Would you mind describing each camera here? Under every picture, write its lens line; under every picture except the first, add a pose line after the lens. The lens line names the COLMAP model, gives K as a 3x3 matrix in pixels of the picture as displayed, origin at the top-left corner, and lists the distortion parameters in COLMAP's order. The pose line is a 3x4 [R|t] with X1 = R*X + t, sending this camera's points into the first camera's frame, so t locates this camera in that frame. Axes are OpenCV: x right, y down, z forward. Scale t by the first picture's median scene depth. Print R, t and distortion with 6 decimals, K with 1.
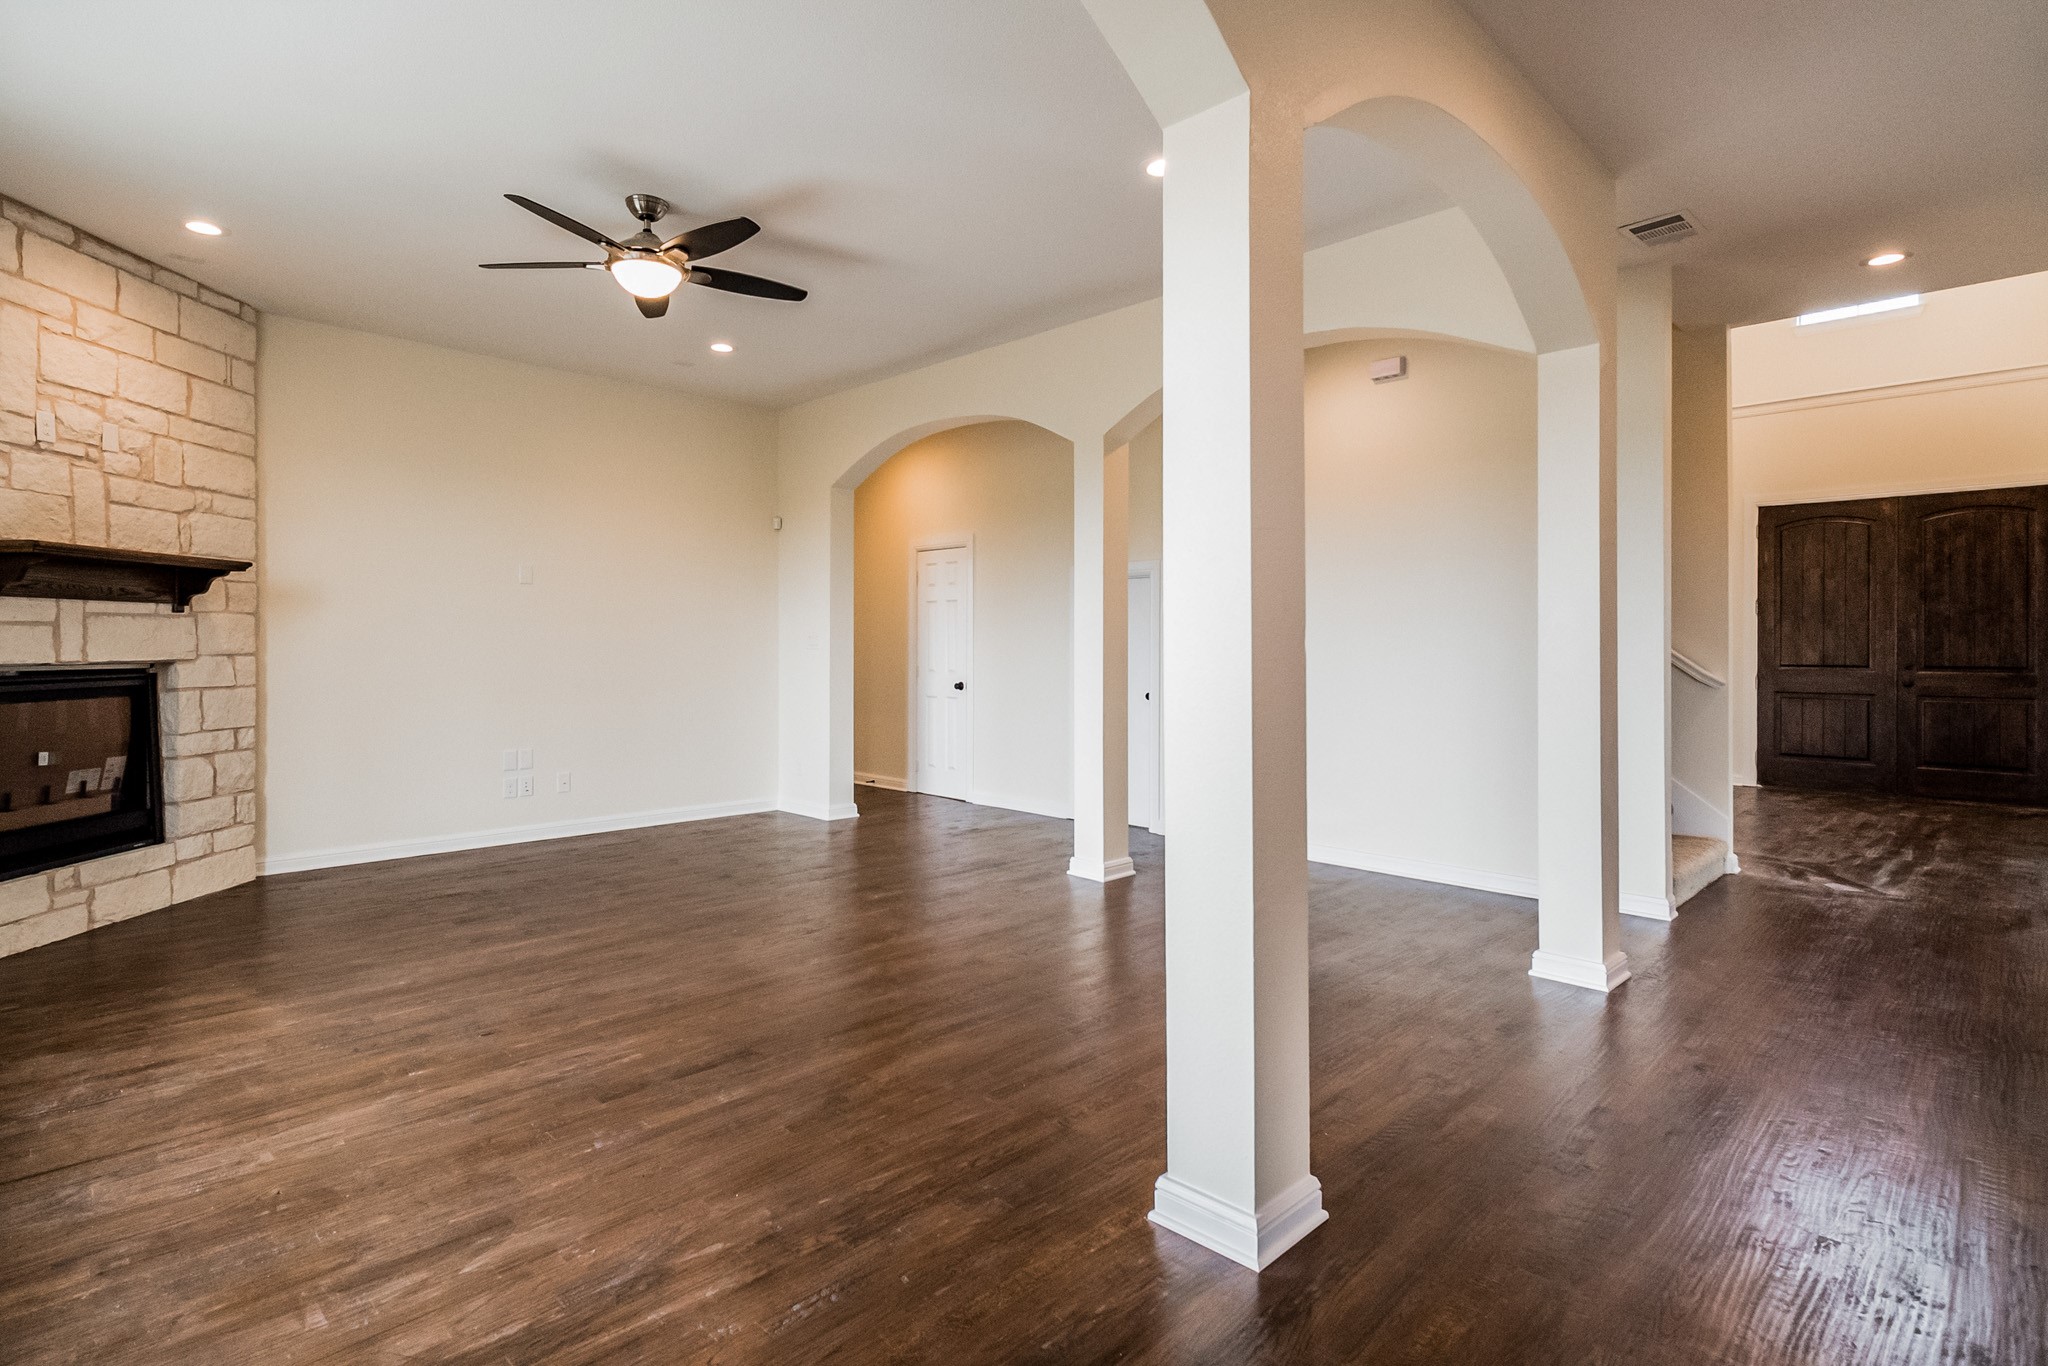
lens RADIAL K [[1011.1, 0, 990.5], [0, 1011.1, 646.5], [0, 0, 1]] dist [0.012859, -0.008206]
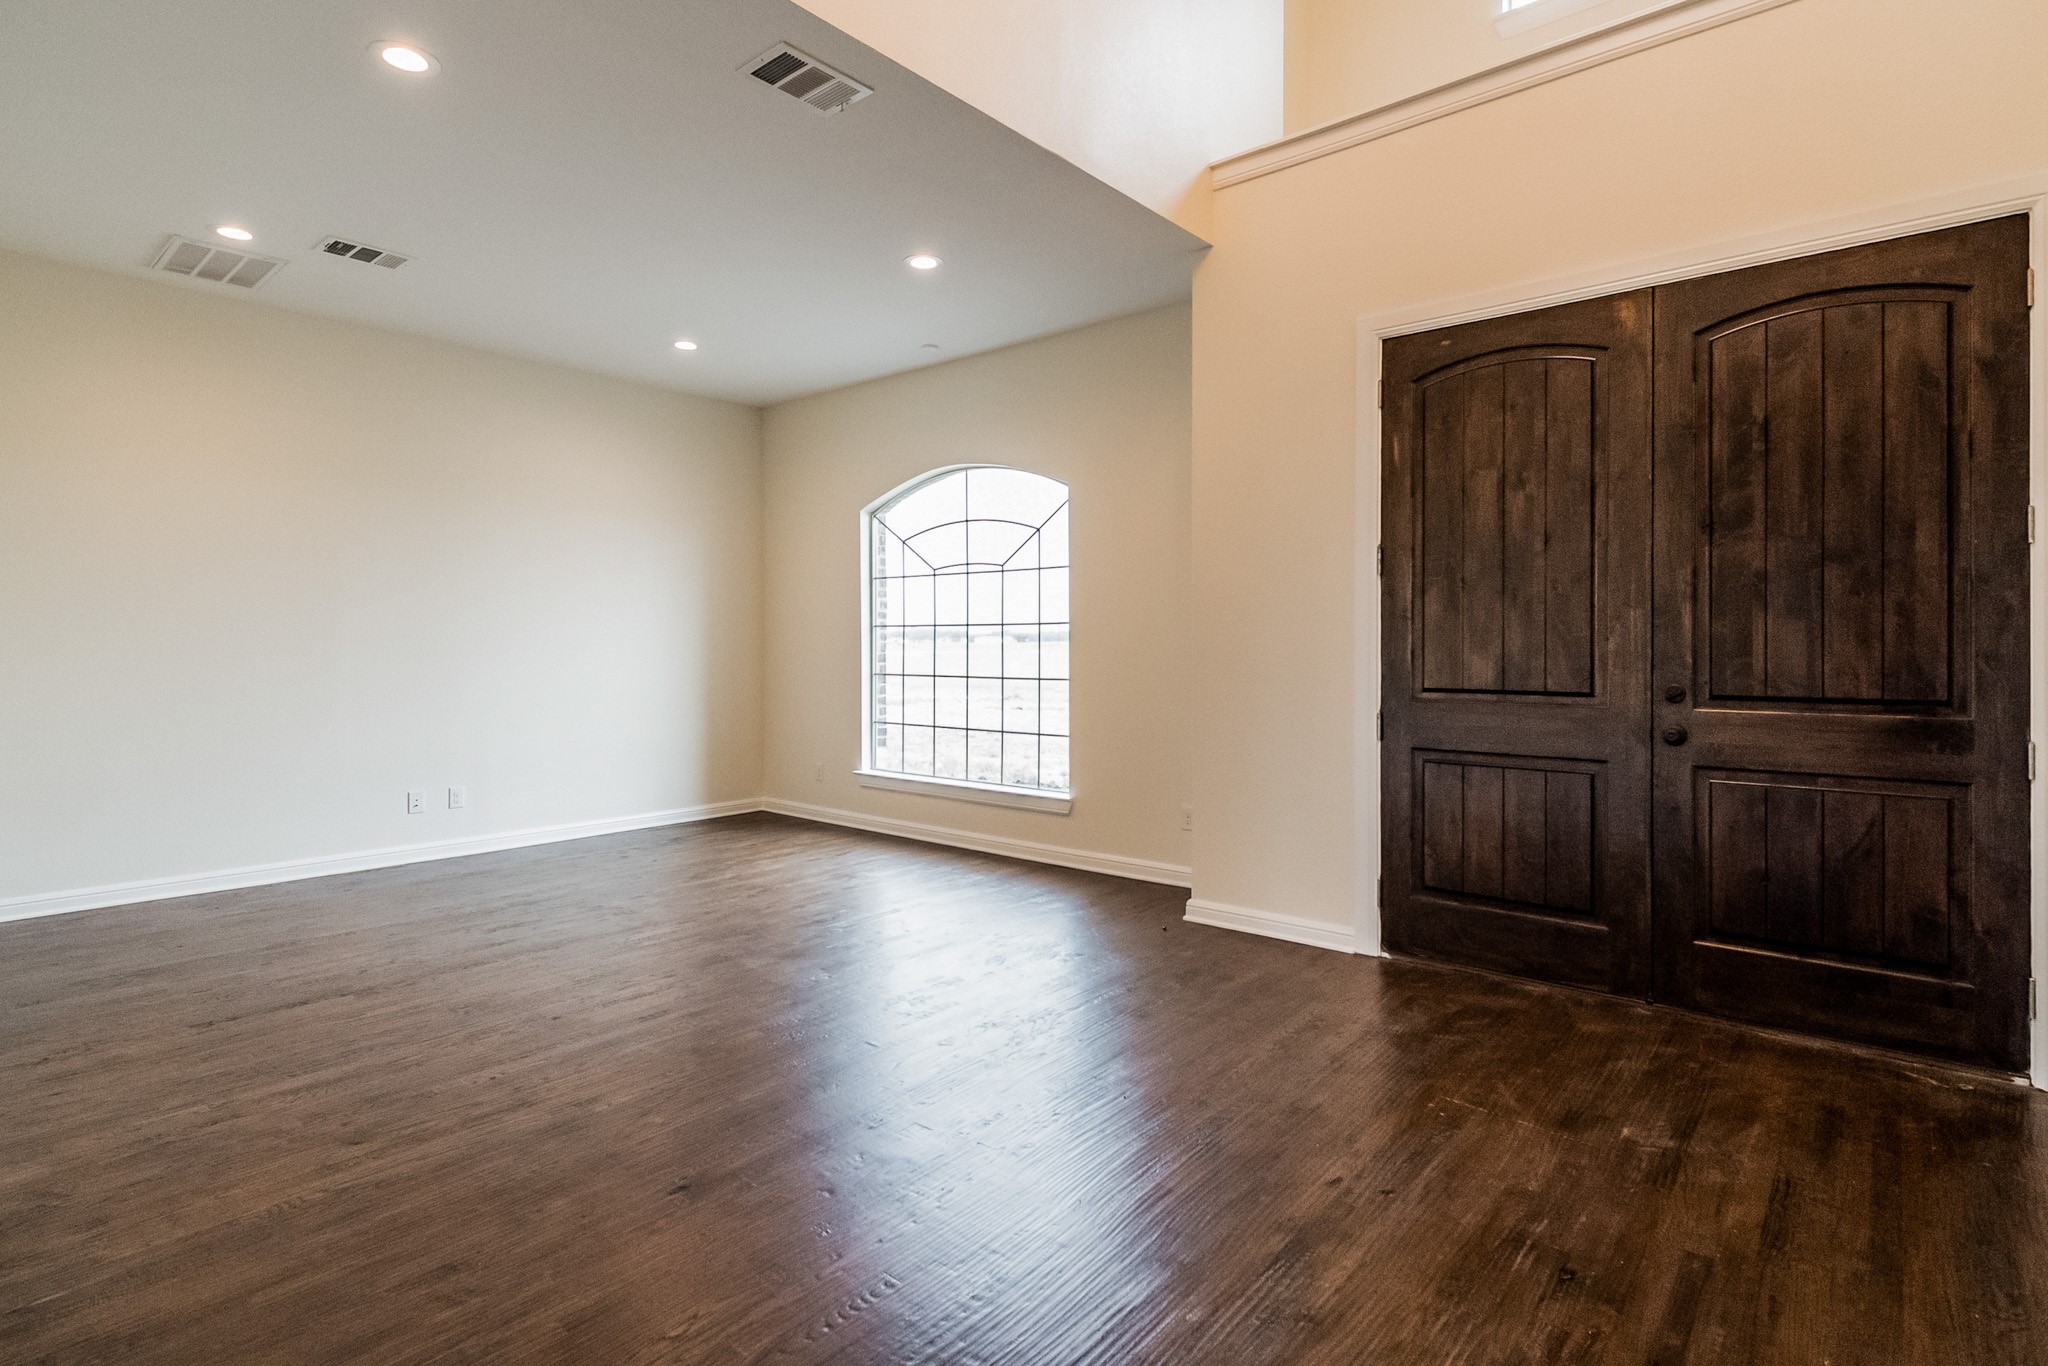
lens RADIAL K [[1011.1, 0, 1014.4], [0, 1011.1, 641.0], [0, 0, 1]] dist [0.012859, -0.008206]
pose [[0.994247, -0.005299, 0.106981, 0.553300], [0.004972, 0.999982, 0.003331, -0.004946], [-0.106997, -0.002780, 0.994255, 0.577902]]
